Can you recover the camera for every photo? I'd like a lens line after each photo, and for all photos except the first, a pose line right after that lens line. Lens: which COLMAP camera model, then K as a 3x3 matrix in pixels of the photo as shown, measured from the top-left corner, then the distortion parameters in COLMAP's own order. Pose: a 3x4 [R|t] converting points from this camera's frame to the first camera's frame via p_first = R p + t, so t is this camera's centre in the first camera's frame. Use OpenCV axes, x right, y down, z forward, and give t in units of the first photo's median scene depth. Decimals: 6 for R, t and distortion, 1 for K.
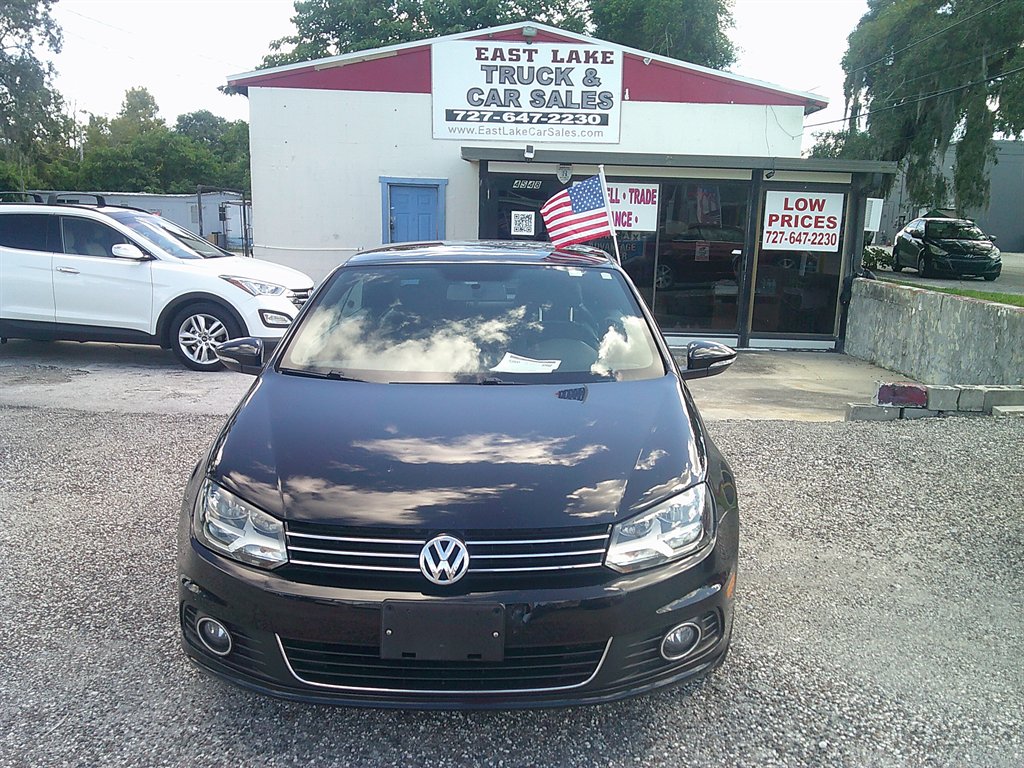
lens RADIAL K [[1014.5, 0, 471.2], [0, 1014.5, 459.9], [0, 0, 1]] dist [0.081757, -0.175762]
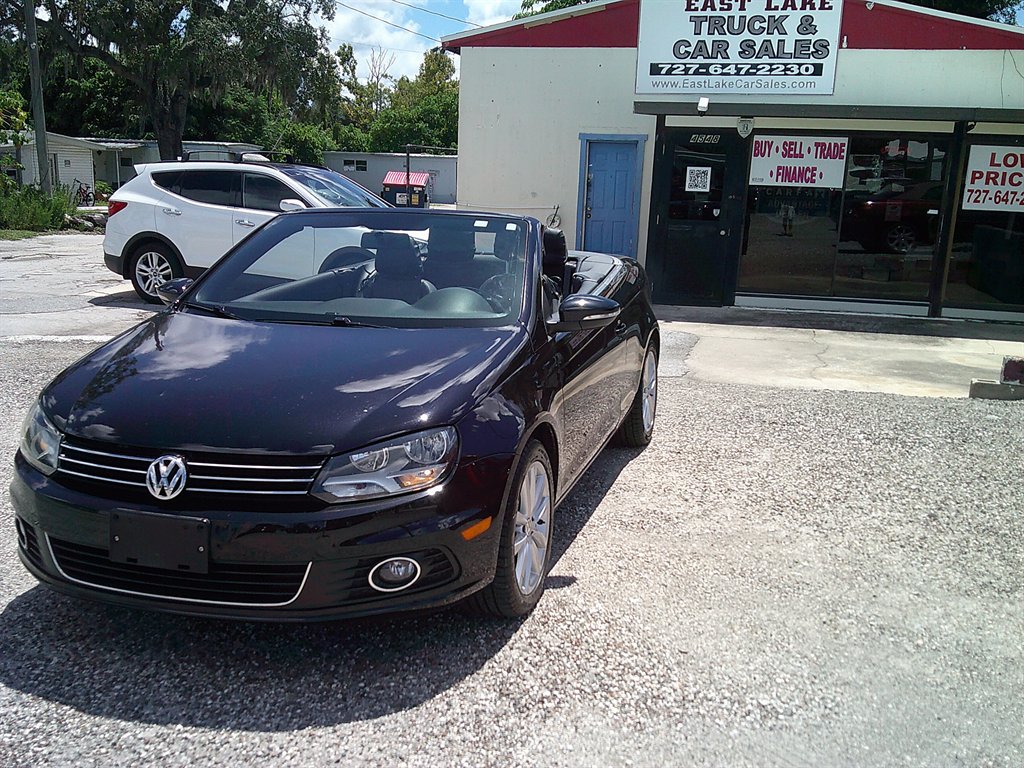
lens RADIAL K [[1021.9, 0, 468.9], [0, 1021.9, 437.6], [0, 0, 1]] dist [0.083619, -0.186003]
pose [[0.963451, 0.067178, -0.259324, 0.114497], [-0.063279, 0.997722, 0.023366, 0.001967], [0.260303, -0.006102, 0.965508, 0.003903]]
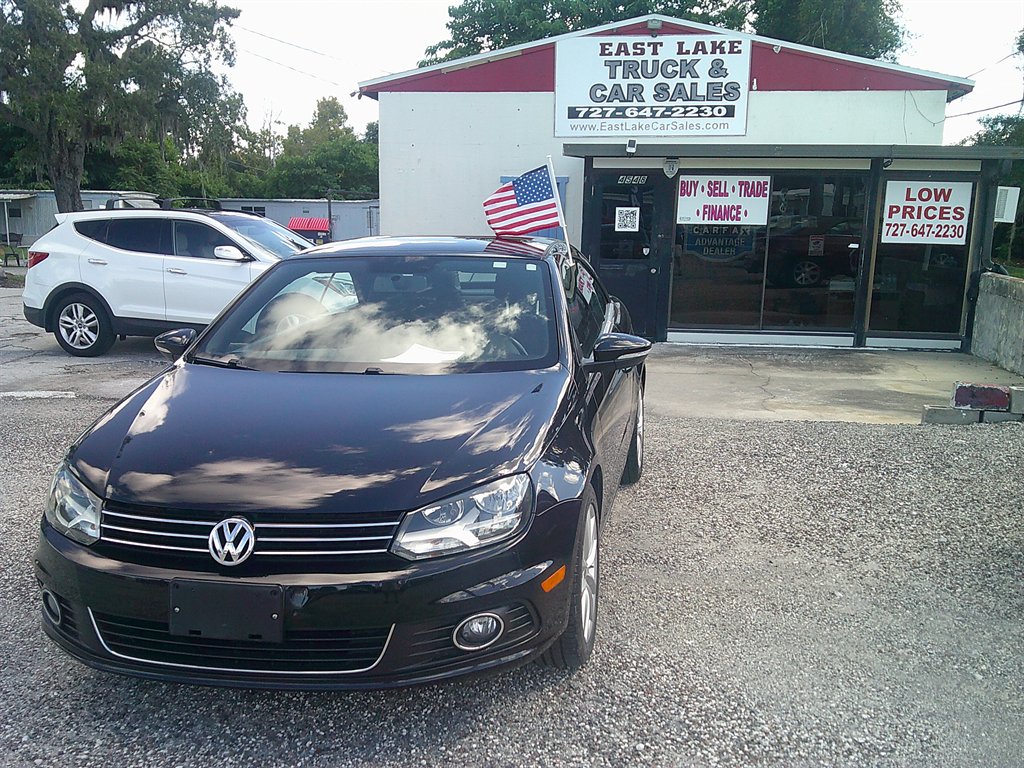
lens RADIAL K [[1014.5, 0, 471.2], [0, 1014.5, 459.9], [0, 0, 1]] dist [0.081757, -0.175762]
pose [[0.985346, 0.023050, -0.169000, 0.076335], [-0.023157, 0.999731, 0.001339, 0.001940], [0.168986, 0.002594, 0.985615, 0.005124]]
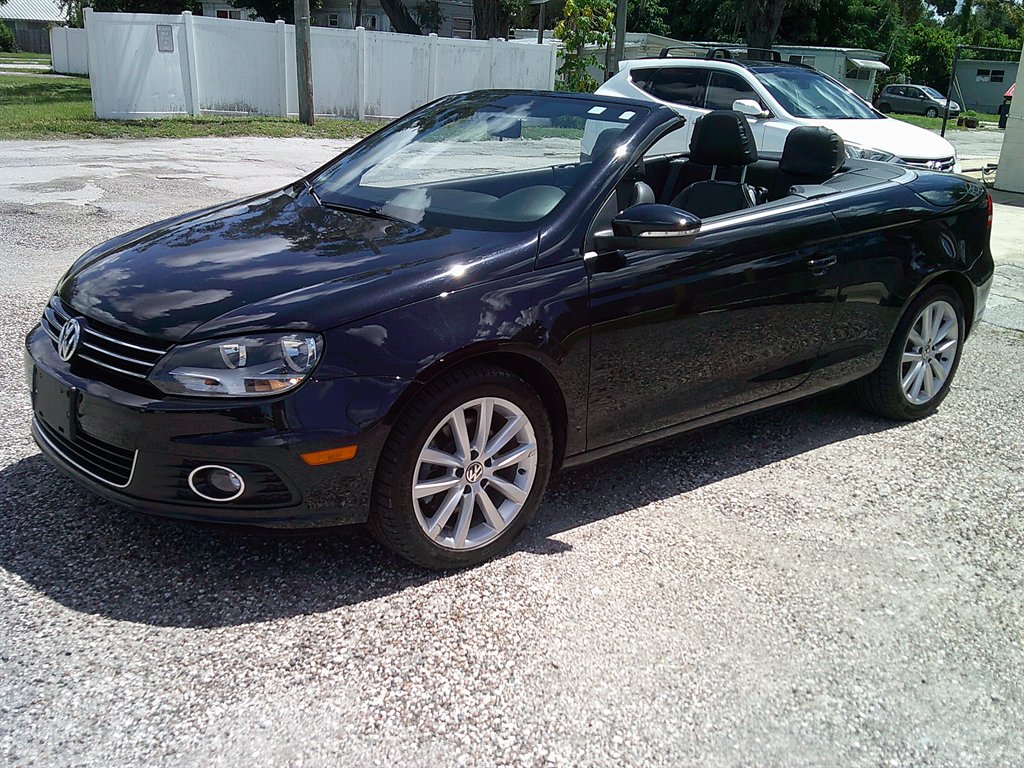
lens RADIAL K [[1014.5, 0, 471.2], [0, 1014.5, 459.9], [0, 0, 1]] dist [0.081757, -0.175762]
pose [[0.668683, 0.273332, -0.691486, 0.215838], [-0.192435, 0.961914, 0.194138, -0.015406], [0.718215, 0.003250, 0.695814, 0.112189]]
